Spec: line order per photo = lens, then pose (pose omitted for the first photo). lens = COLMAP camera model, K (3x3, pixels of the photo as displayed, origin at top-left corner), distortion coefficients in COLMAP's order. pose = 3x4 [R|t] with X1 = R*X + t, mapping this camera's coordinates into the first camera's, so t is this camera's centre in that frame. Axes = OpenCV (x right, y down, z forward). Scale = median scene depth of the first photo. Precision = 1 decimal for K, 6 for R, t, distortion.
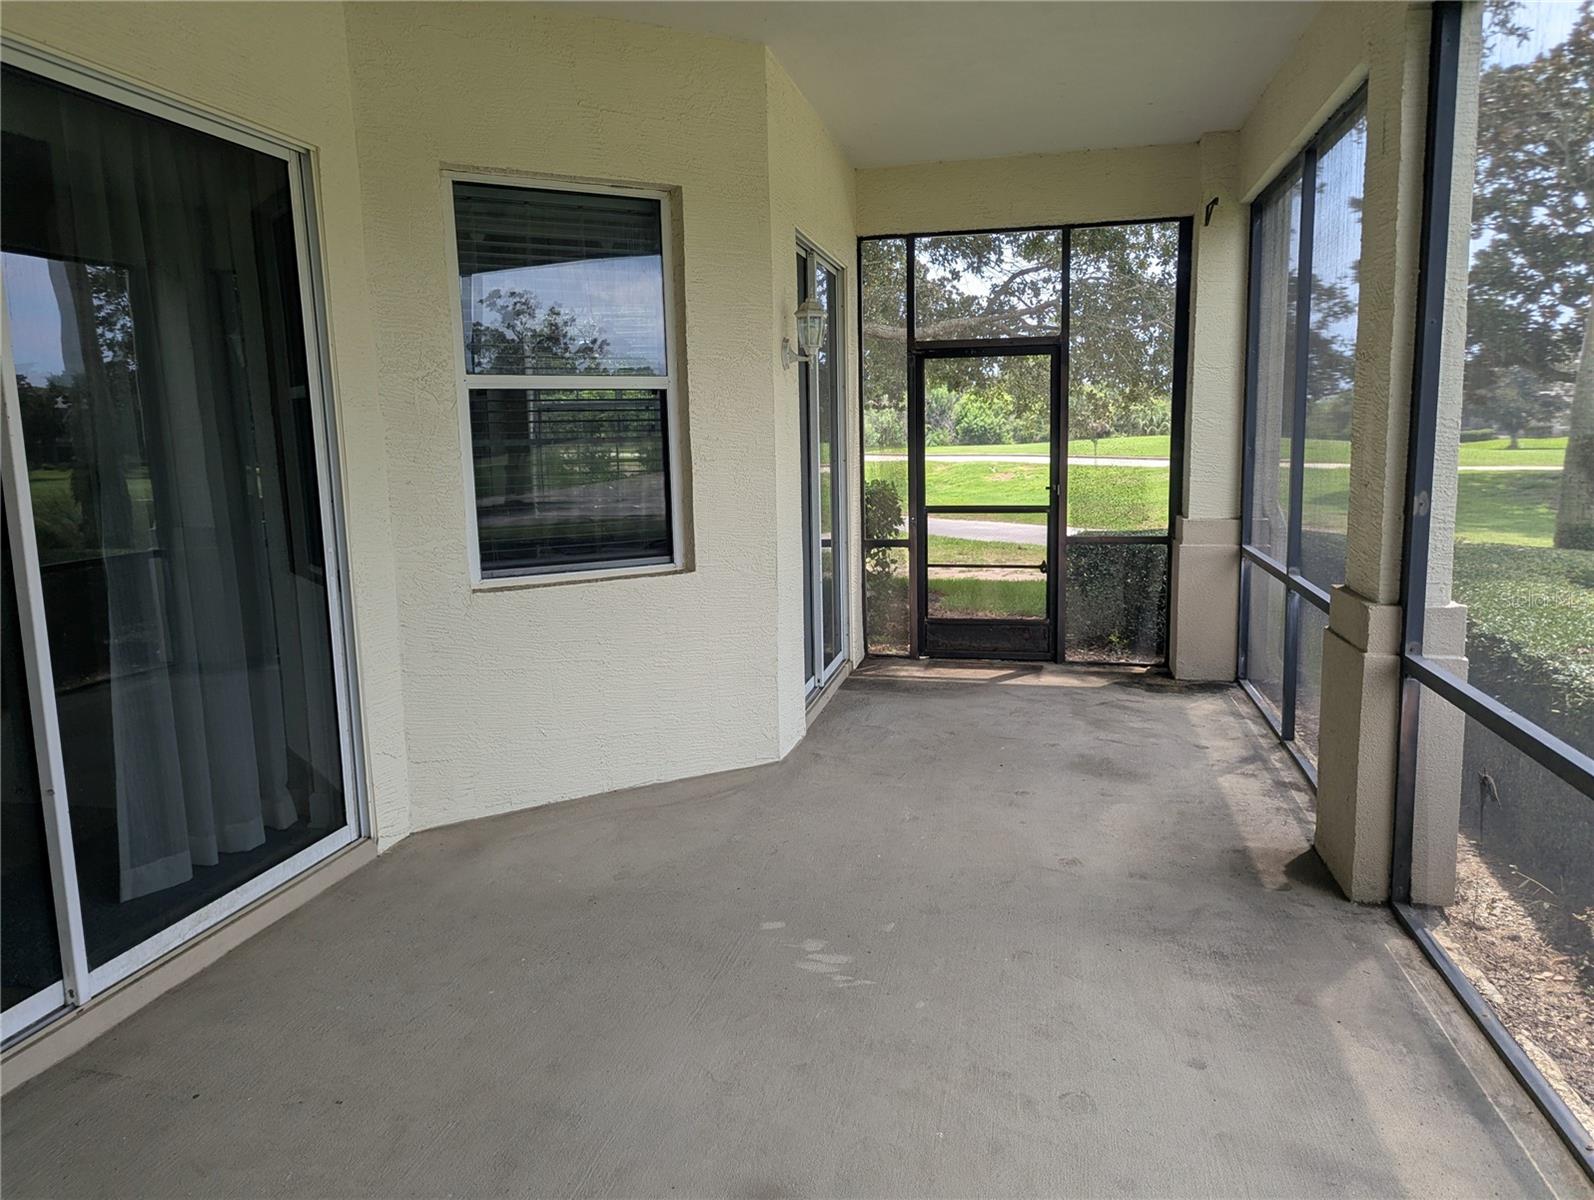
lens RADIAL K [[1112.5, 0, 816.4], [0, 1112.5, 599.6], [0, 0, 1]] dist [0.056985, -0.041275]
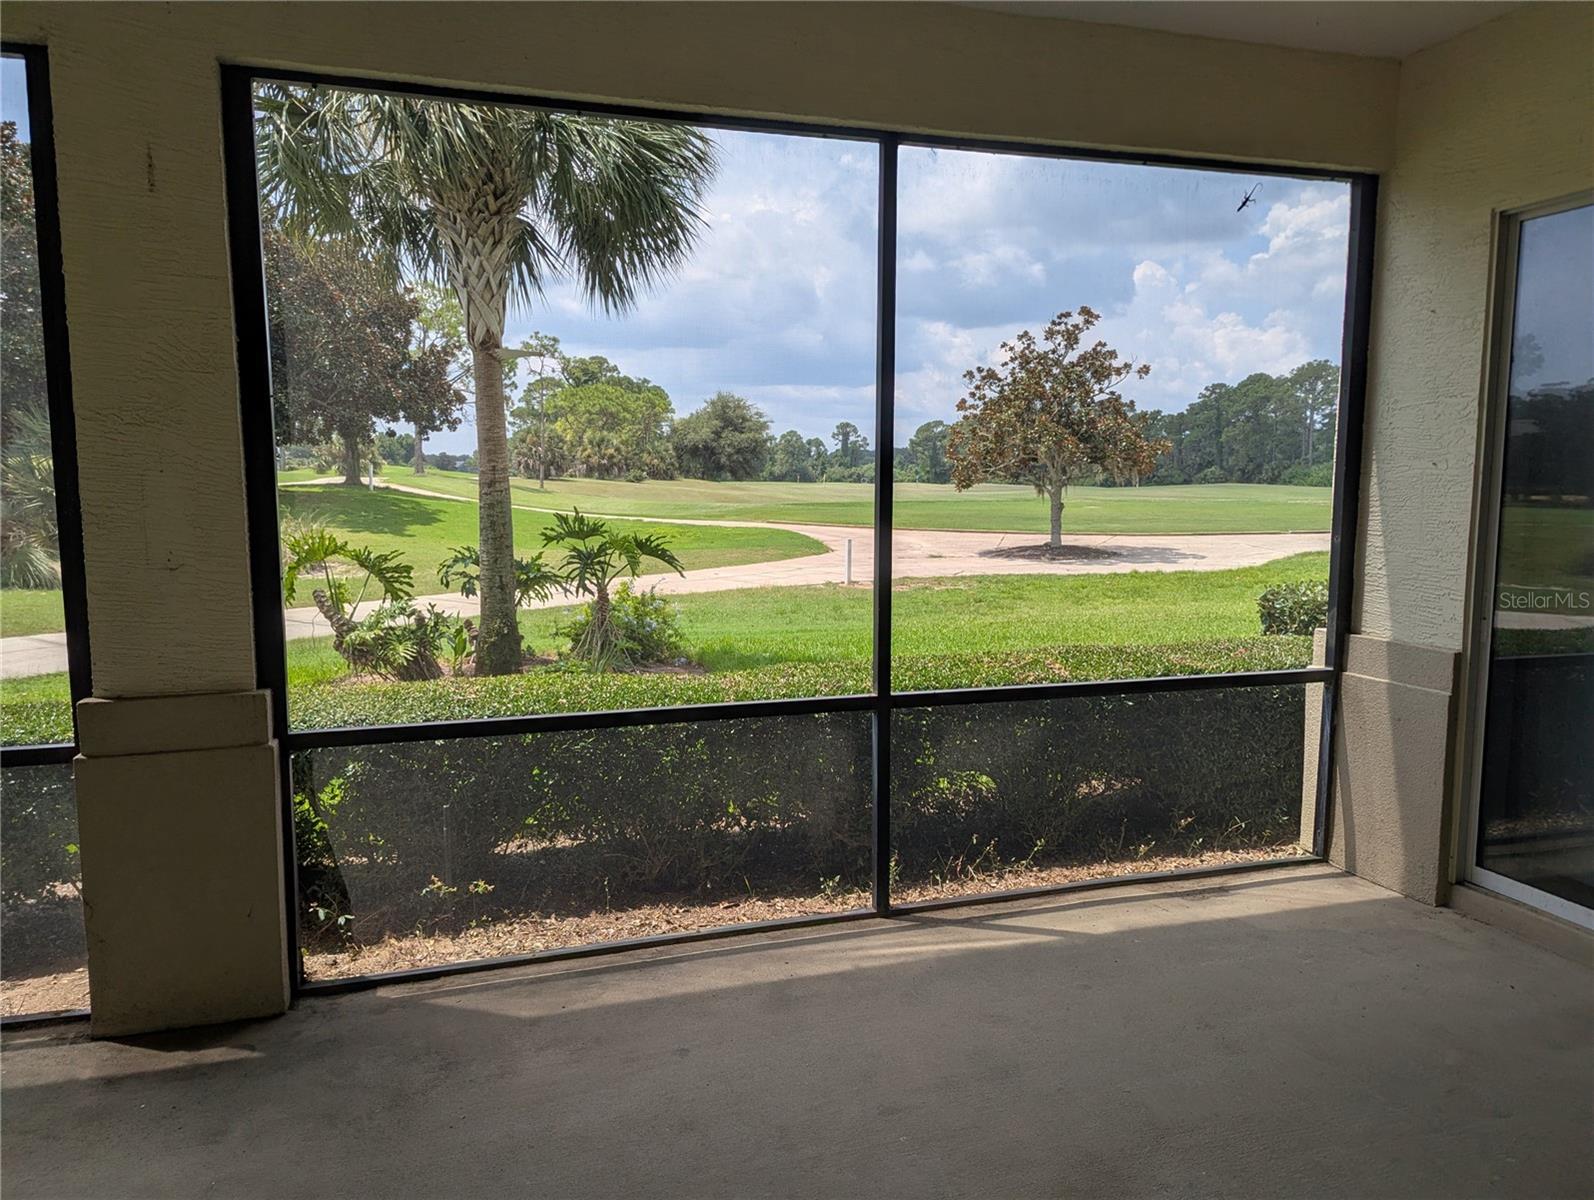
lens RADIAL K [[1125.7, 0, 790.5], [0, 1125.7, 593.3], [0, 0, 1]] dist [0.082861, -0.091146]
pose [[-0.482620, -0.068910, 0.873115, -0.434577], [0.142248, 0.977496, 0.155777, -0.129407], [-0.864201, 0.199380, -0.461957, 0.849870]]
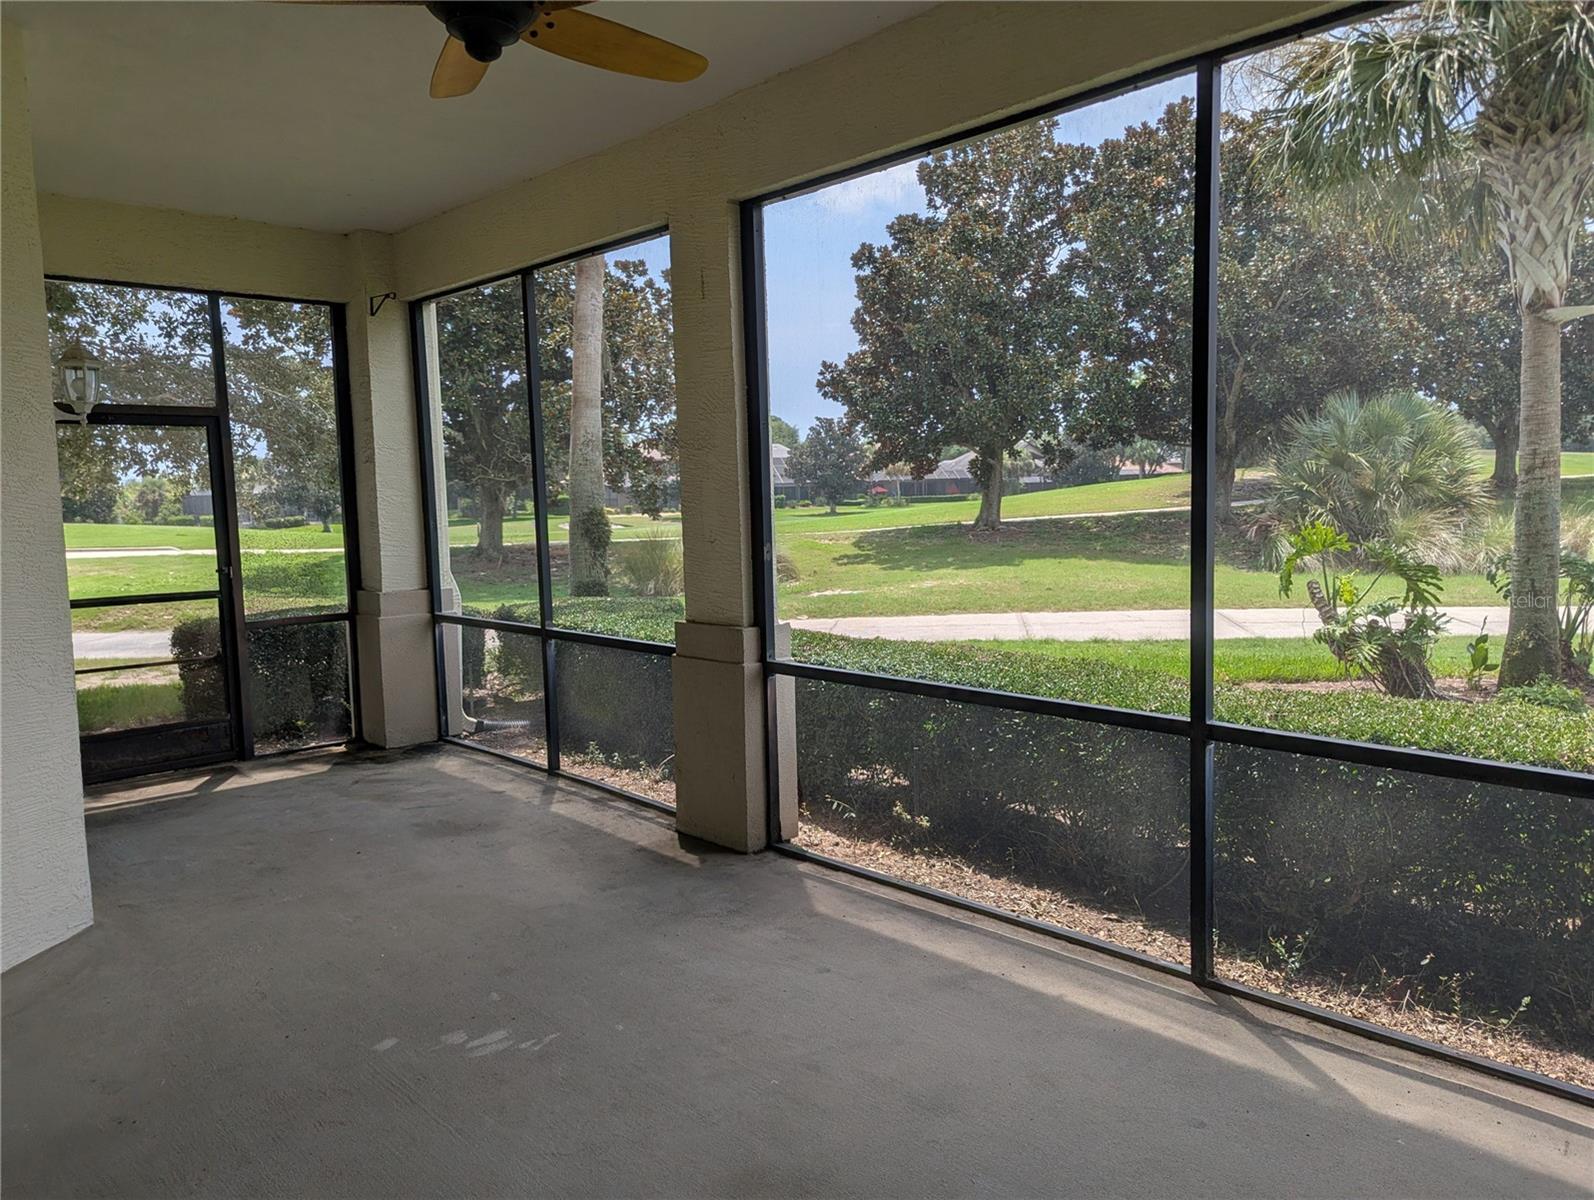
lens RADIAL K [[1121.2, 0, 797.0], [0, 1121.2, 600.0], [0, 0, 1]] dist [0.071693, -0.072036]
pose [[0.575459, -0.075168, 0.814369, -0.458733], [0.137797, 0.990443, -0.005952, -0.009190], [-0.806138, 0.115642, 0.580317, 0.130703]]
